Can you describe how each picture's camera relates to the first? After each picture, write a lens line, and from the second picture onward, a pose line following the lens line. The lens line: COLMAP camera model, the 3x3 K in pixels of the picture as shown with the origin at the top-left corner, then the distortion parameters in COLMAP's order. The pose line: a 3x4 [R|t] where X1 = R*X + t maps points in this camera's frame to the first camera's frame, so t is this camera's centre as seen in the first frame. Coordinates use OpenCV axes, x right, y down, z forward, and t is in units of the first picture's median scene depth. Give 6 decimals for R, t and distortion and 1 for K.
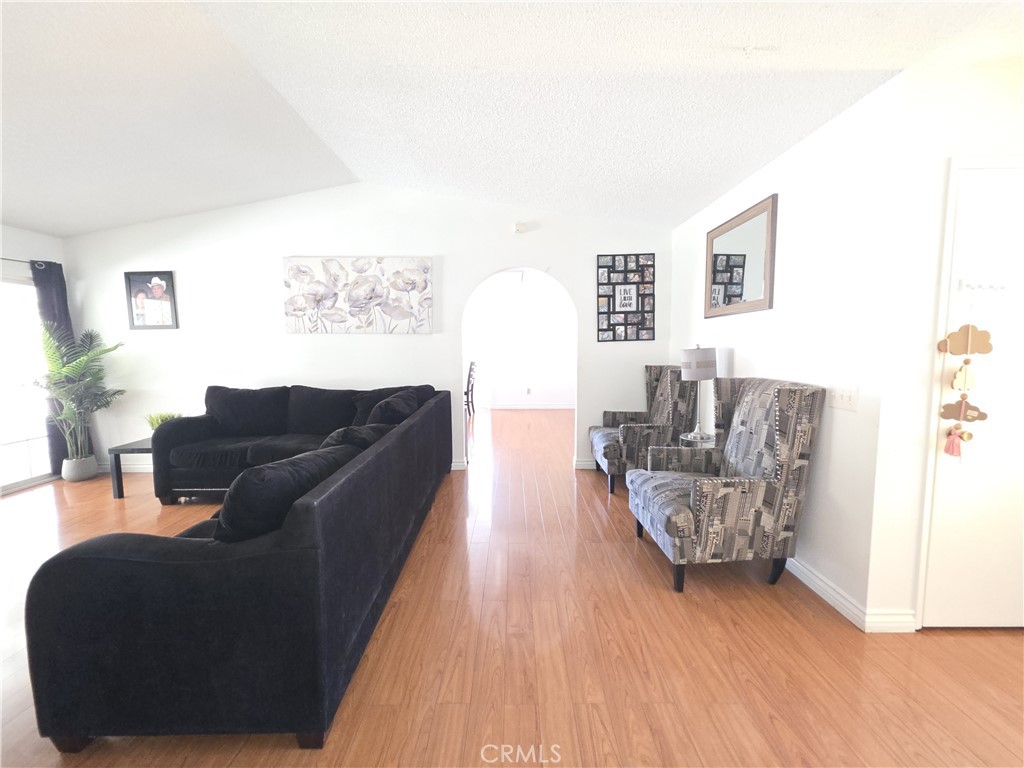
lens RADIAL K [[395.1, 0, 512.0], [0, 395.1, 384.0], [0, 0, 1]] dist [-0.001184, -0.000273]
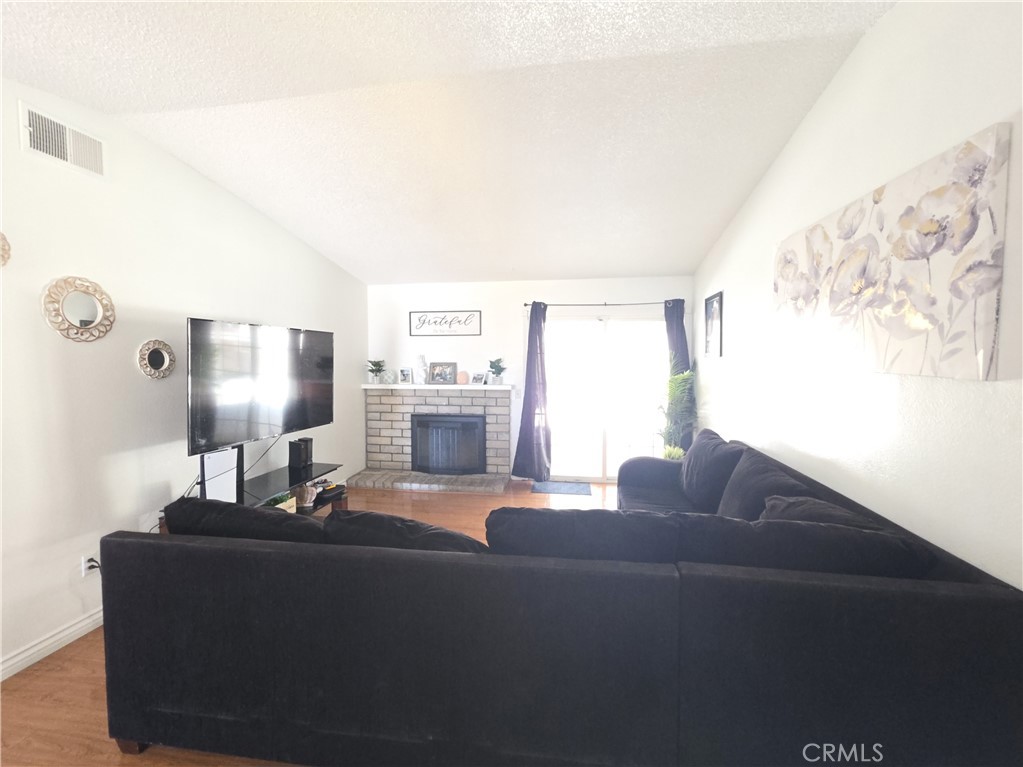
lens RADIAL K [[445.9, 0, 511.5], [0, 445.9, 383.5], [0, 0, 1]] dist [-0.000067, 0.000209]
pose [[-0.142935, 0.066192, -0.987516, 0.185585], [-0.101670, 0.991501, 0.081175, -0.117442], [0.984496, 0.112004, -0.134990, 0.702025]]
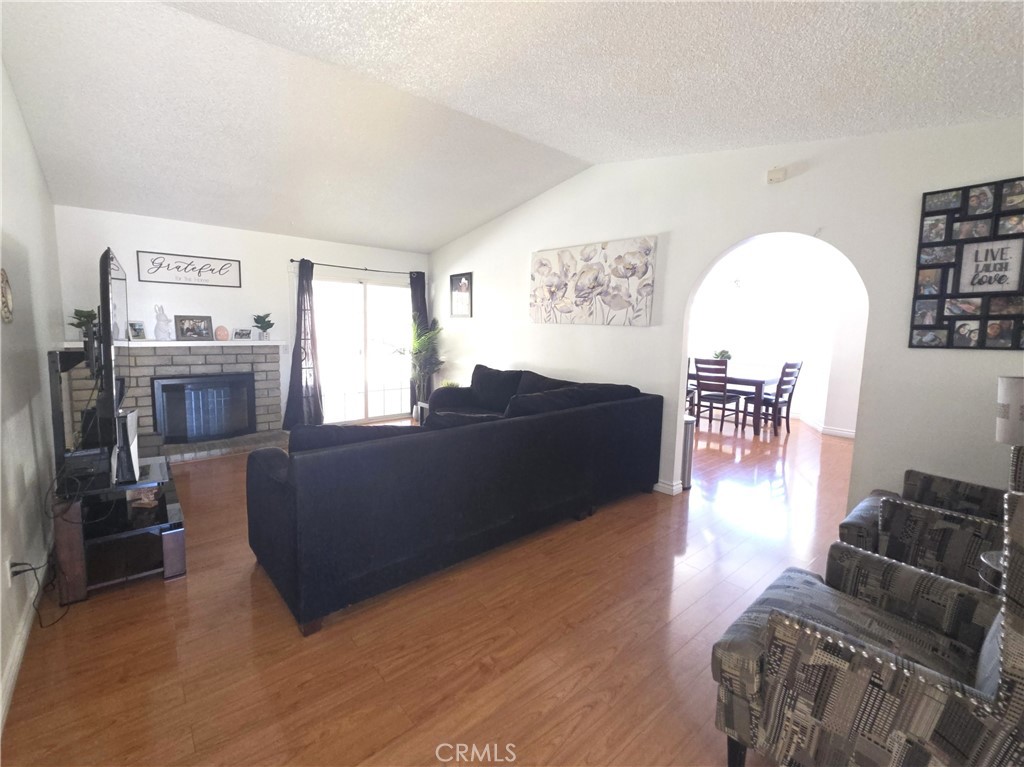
lens RADIAL K [[442.8, 0, 512.0], [0, 442.8, 383.5], [0, 0, 1]] dist [0.000744, -0.000195]
pose [[0.663479, 0.120099, -0.738493, 0.323931], [-0.105276, 0.992199, 0.066776, -0.038634], [0.740751, 0.033441, 0.670946, 0.151224]]
